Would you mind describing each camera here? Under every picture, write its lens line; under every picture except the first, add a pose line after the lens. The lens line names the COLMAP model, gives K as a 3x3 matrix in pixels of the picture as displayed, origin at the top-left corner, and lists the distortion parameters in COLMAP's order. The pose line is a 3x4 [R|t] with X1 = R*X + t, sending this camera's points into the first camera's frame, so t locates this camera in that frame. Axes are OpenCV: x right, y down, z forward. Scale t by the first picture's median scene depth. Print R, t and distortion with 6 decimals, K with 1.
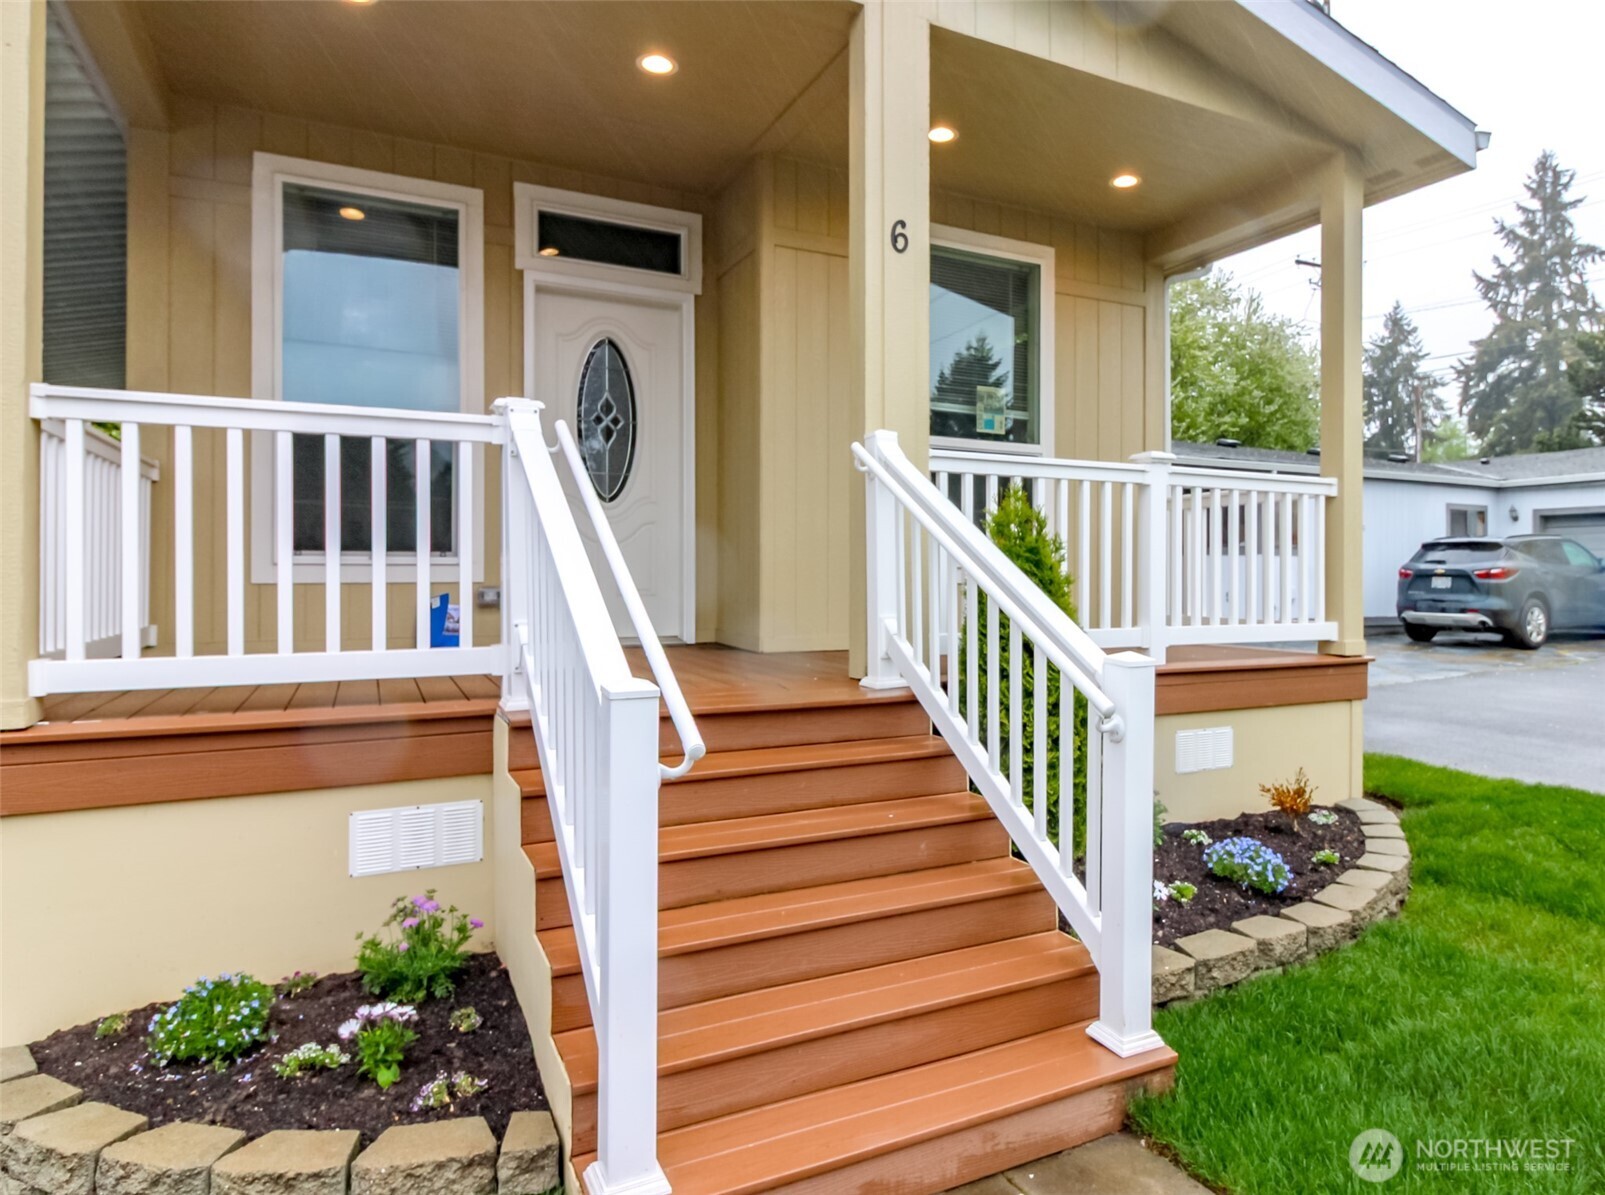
lens RADIAL K [[966.9, 0, 883.7], [0, 966.9, 557.7], [0, 0, 1]] dist [0.004725, 0.001467]
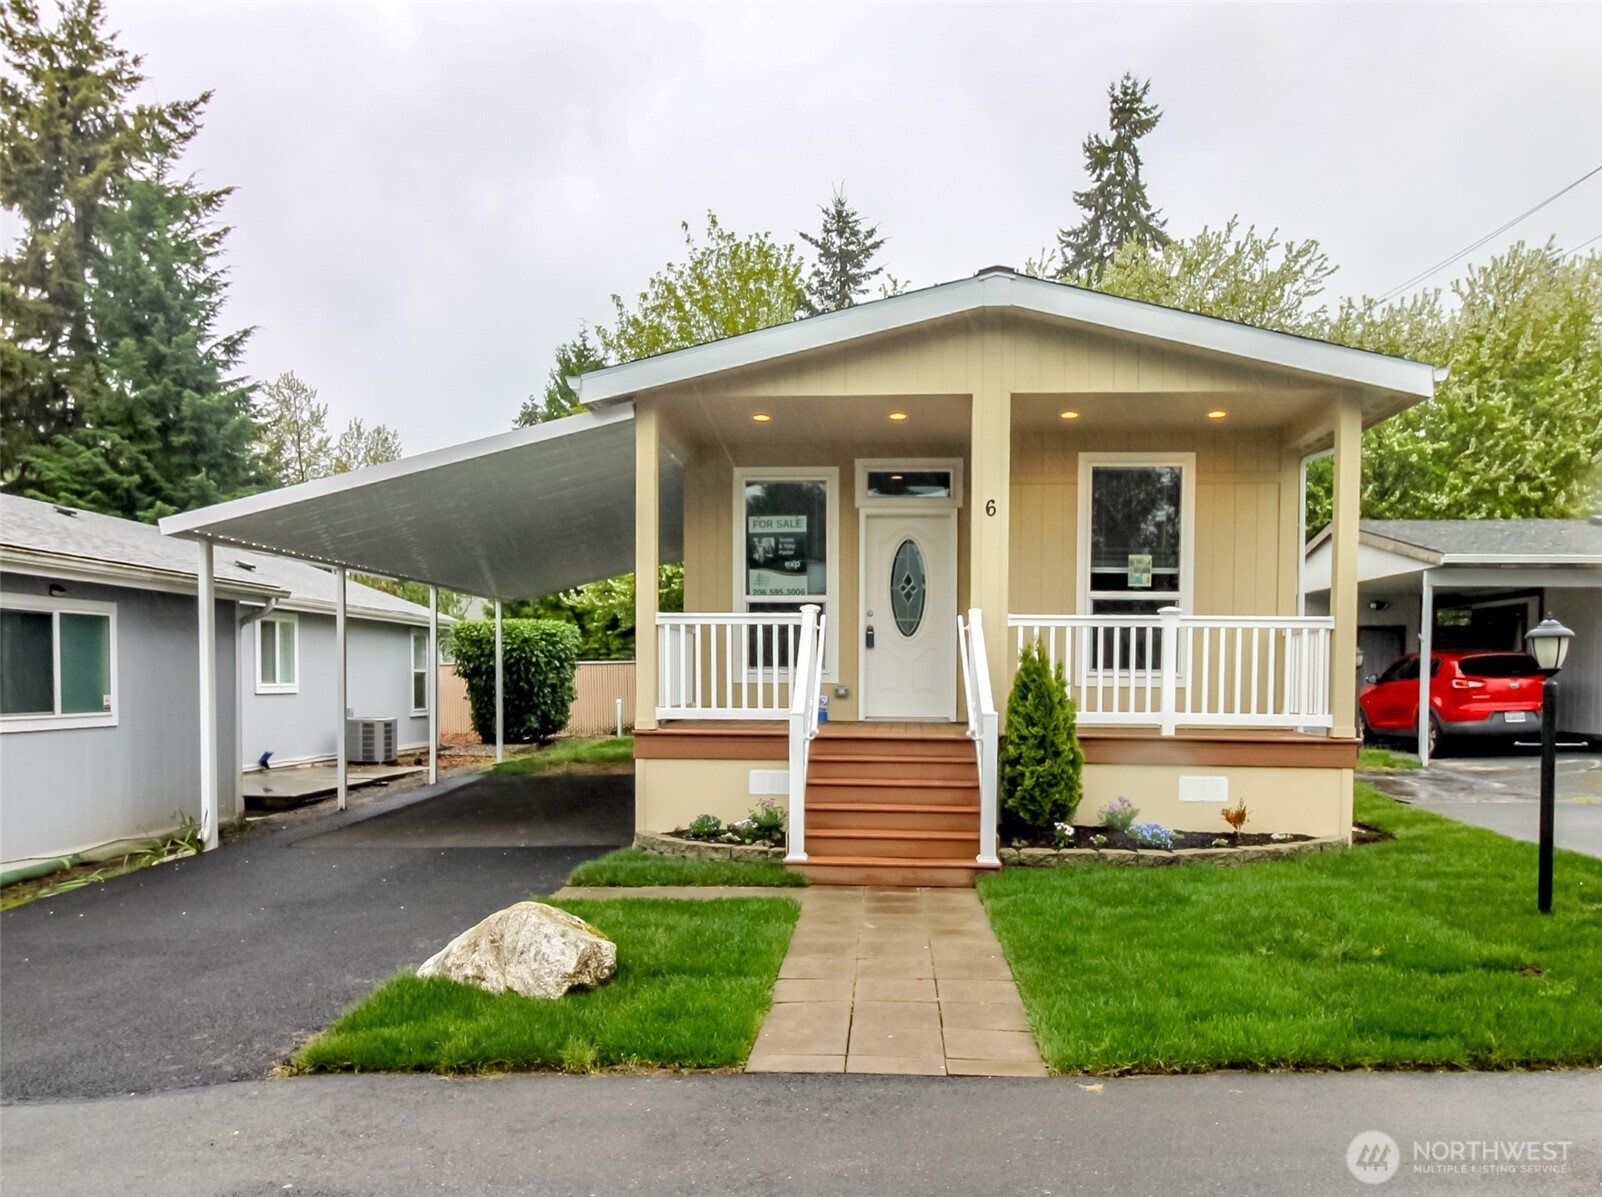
lens RADIAL K [[1192.8, 0, 801.0], [0, 1192.8, 598.5], [0, 0, 1]] dist [-0.010117, -0.000903]
pose [[0.842489, -0.030971, -0.537822, 0.809652], [0.002339, 0.998547, -0.053838, -0.014397], [0.538708, 0.044099, 0.841337, -1.017936]]
